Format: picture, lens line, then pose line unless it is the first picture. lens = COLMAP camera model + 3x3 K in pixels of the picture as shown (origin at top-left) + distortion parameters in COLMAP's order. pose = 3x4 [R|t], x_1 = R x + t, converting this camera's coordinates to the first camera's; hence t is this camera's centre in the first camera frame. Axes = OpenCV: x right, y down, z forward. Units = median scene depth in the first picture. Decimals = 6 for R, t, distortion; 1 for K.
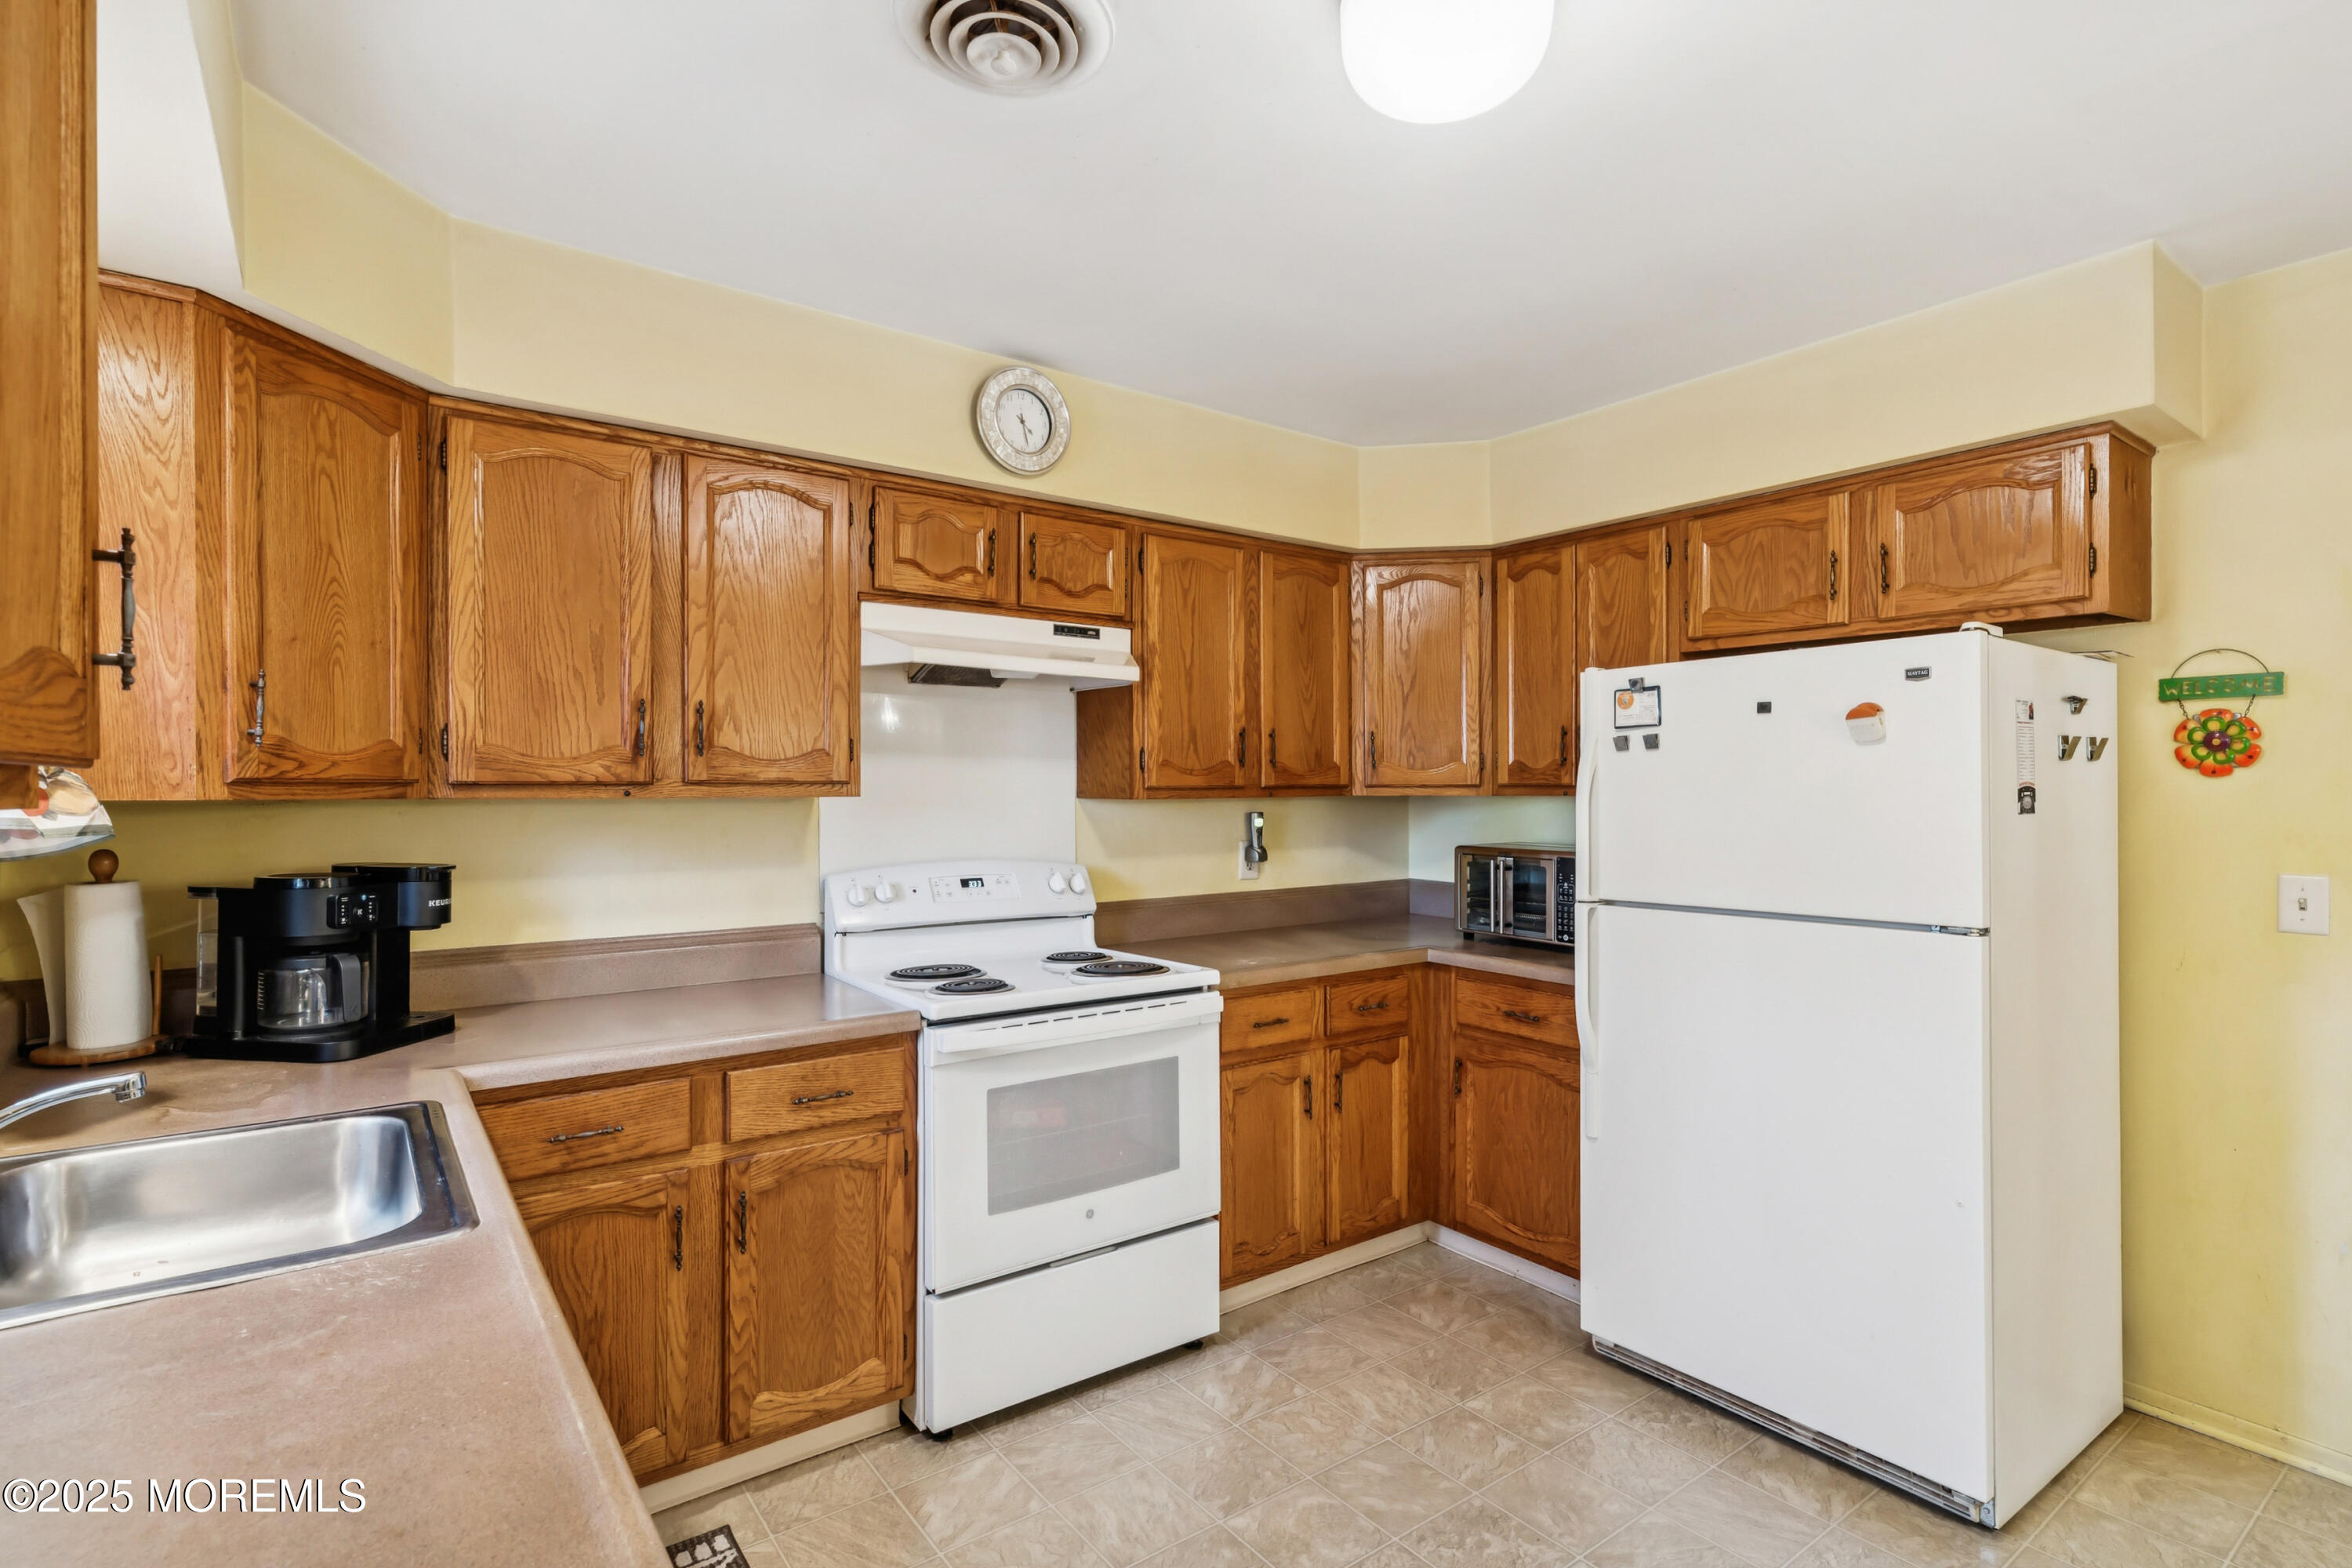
lens RADIAL K [[1136.3, 0, 1183.8], [0, 1136.3, 787.8], [0, 0, 1]] dist [0.005226, -0.001243]
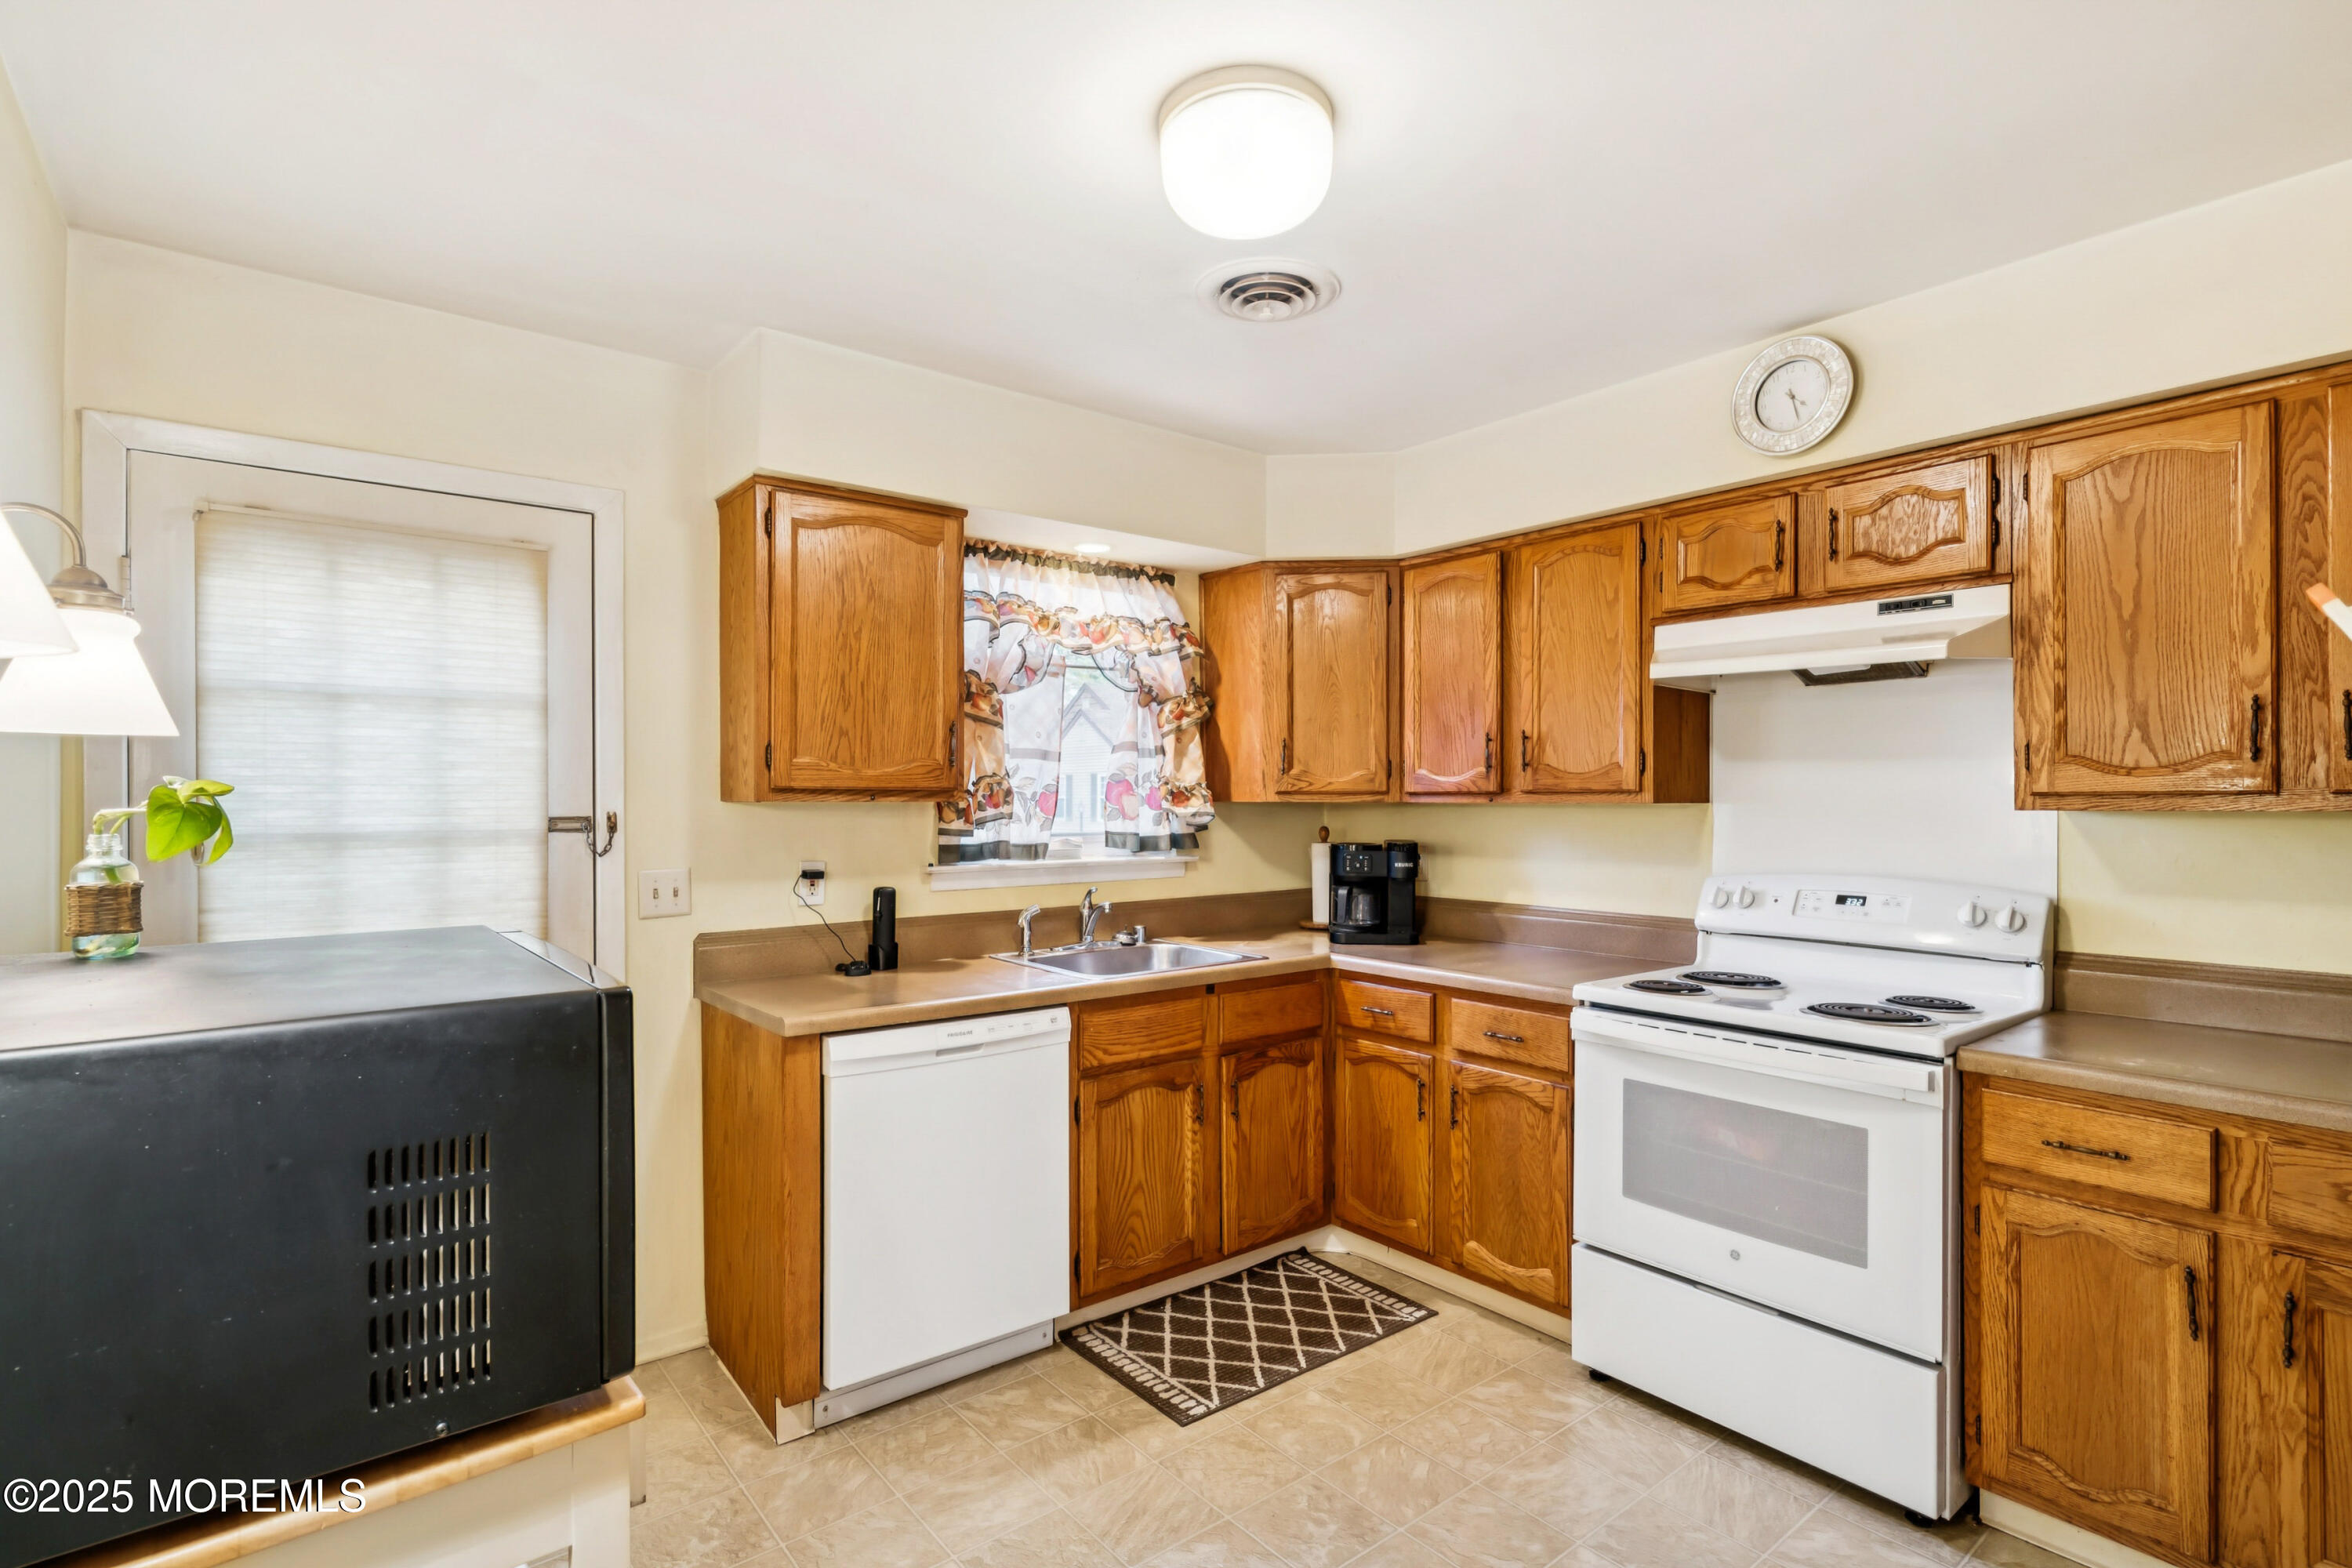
lens RADIAL K [[1136.3, 0, 1171.3], [0, 1136.3, 793.9], [0, 0, 1]] dist [0.005226, -0.001243]
pose [[0.024821, -0.004285, -0.999683, 0.917210], [-0.001293, 0.999990, -0.004319, 0.004697], [0.999691, 0.001400, 0.024815, 0.569565]]
